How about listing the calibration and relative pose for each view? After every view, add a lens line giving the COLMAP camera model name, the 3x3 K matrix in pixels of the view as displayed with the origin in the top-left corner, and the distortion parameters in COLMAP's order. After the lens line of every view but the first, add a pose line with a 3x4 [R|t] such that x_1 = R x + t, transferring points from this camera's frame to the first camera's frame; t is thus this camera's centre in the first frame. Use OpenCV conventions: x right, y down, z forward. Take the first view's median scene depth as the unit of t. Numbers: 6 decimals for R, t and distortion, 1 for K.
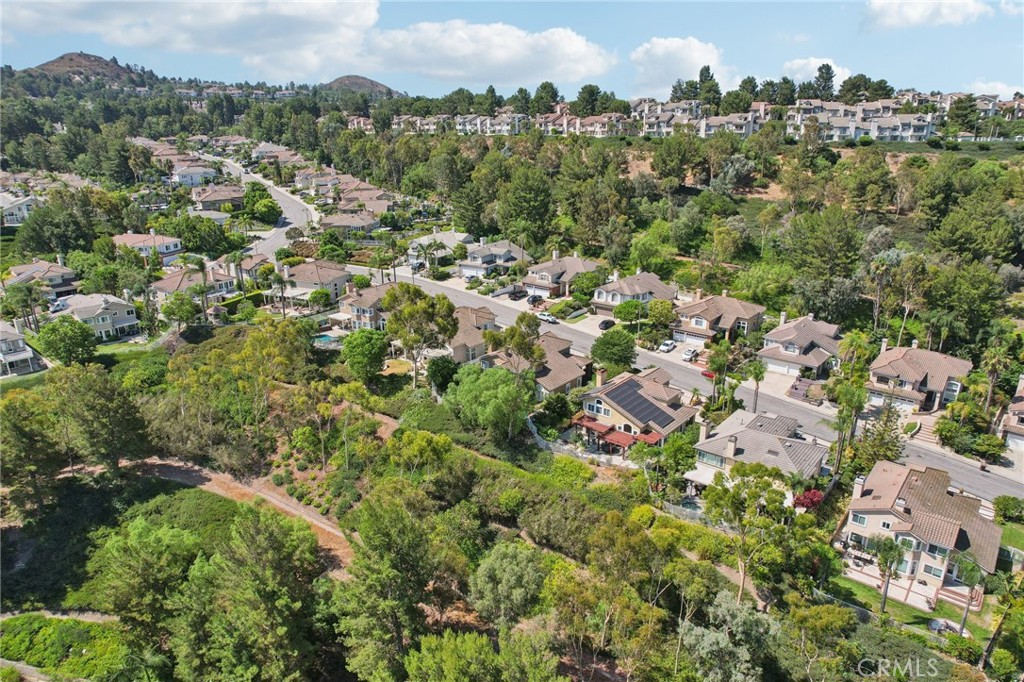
lens RADIAL K [[636.1, 0, 512.0], [0, 636.1, 341.0], [0, 0, 1]] dist [-0.086407, 0.055660]
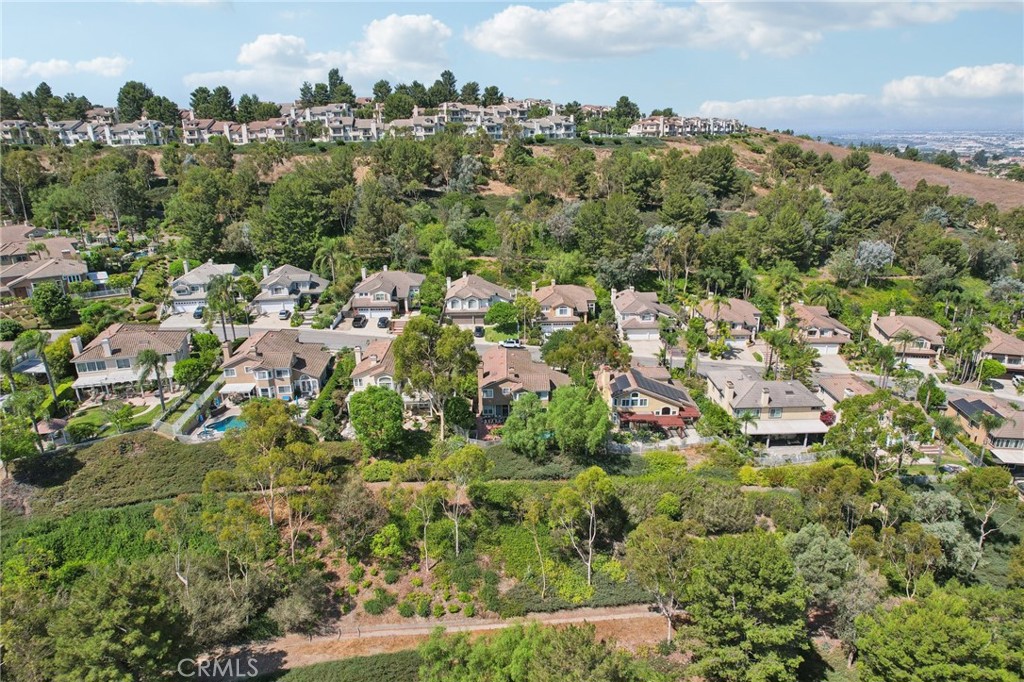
lens RADIAL K [[636.1, 0, 512.0], [0, 636.1, 341.0], [0, 0, 1]] dist [-0.086407, 0.055660]
pose [[0.768802, -0.206815, 0.605120, -0.339826], [0.209320, 0.975517, 0.067467, -0.055678], [-0.604258, 0.074795, 0.793270, 0.154237]]
